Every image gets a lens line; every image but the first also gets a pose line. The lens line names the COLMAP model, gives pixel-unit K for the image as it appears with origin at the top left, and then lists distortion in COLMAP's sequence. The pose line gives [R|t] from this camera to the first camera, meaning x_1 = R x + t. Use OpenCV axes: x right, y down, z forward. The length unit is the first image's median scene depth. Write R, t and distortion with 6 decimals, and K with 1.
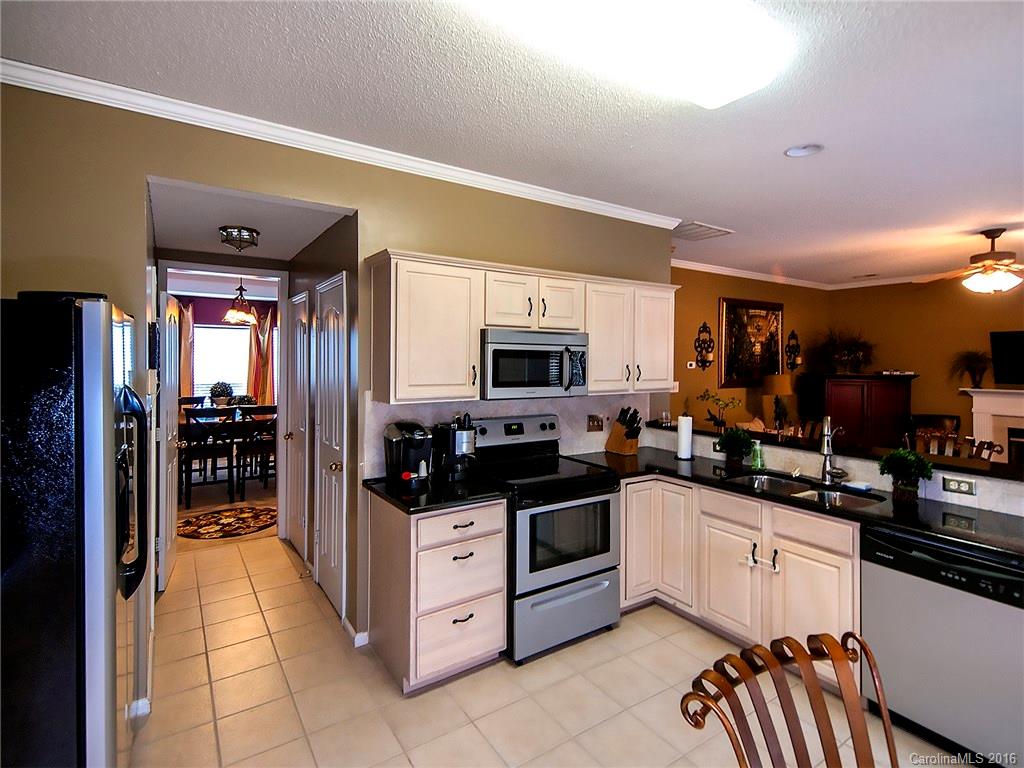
lens RADIAL K [[509.7, 0, 511.8], [0, 509.7, 359.7], [0, 0, 1]] dist [0.000607, 0.000088]
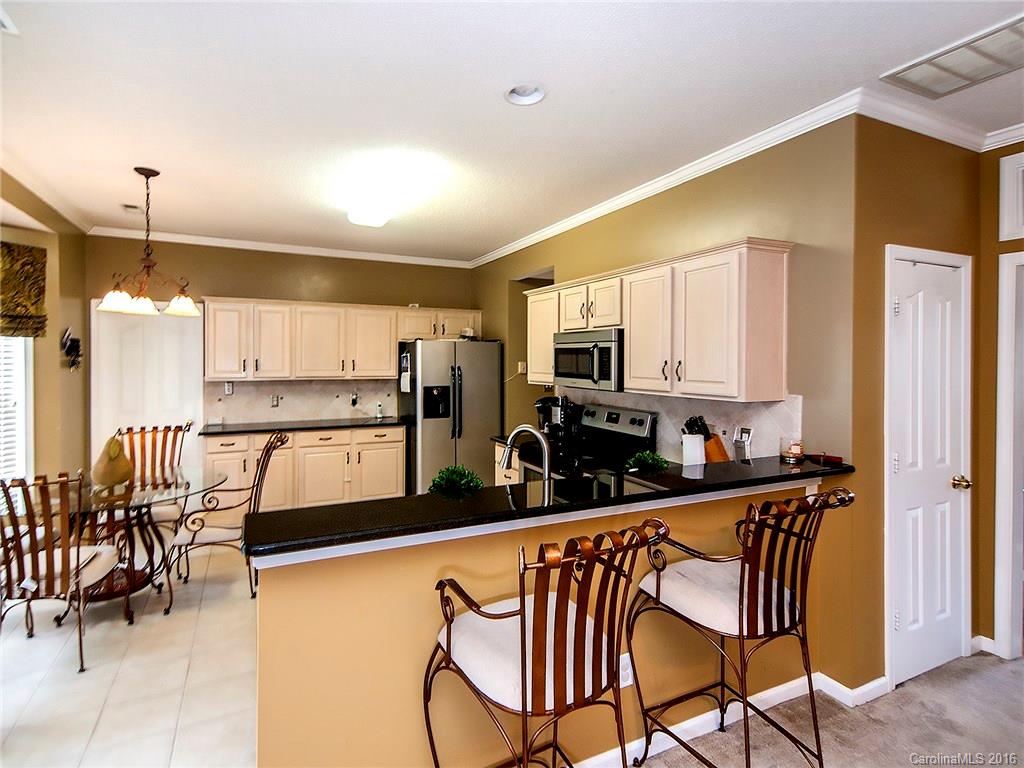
lens RADIAL K [[538.6, 0, 512.1], [0, 538.6, 380.7], [0, 0, 1]] dist [0.003234, 0.000283]
pose [[-0.132258, 0.033276, -0.990657, 0.634031], [-0.004427, 0.999407, 0.034161, 0.007838], [0.991205, 0.008903, -0.132032, 0.490805]]
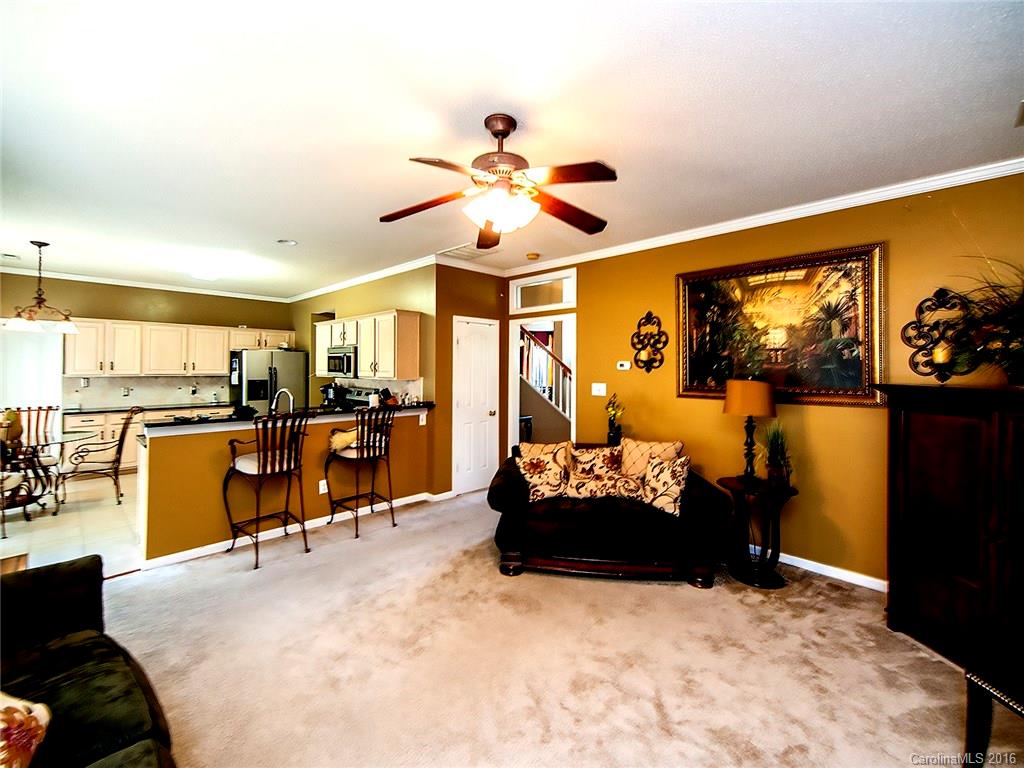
lens RADIAL K [[418.8, 0, 510.7], [0, 418.8, 370.0], [0, 0, 1]] dist [-0.000358, -0.000426]
pose [[0.225942, 0.003656, -0.974134, 0.963724], [-0.004498, 0.999986, 0.002710, 0.016635], [0.974130, 0.003769, 0.225956, 0.639966]]
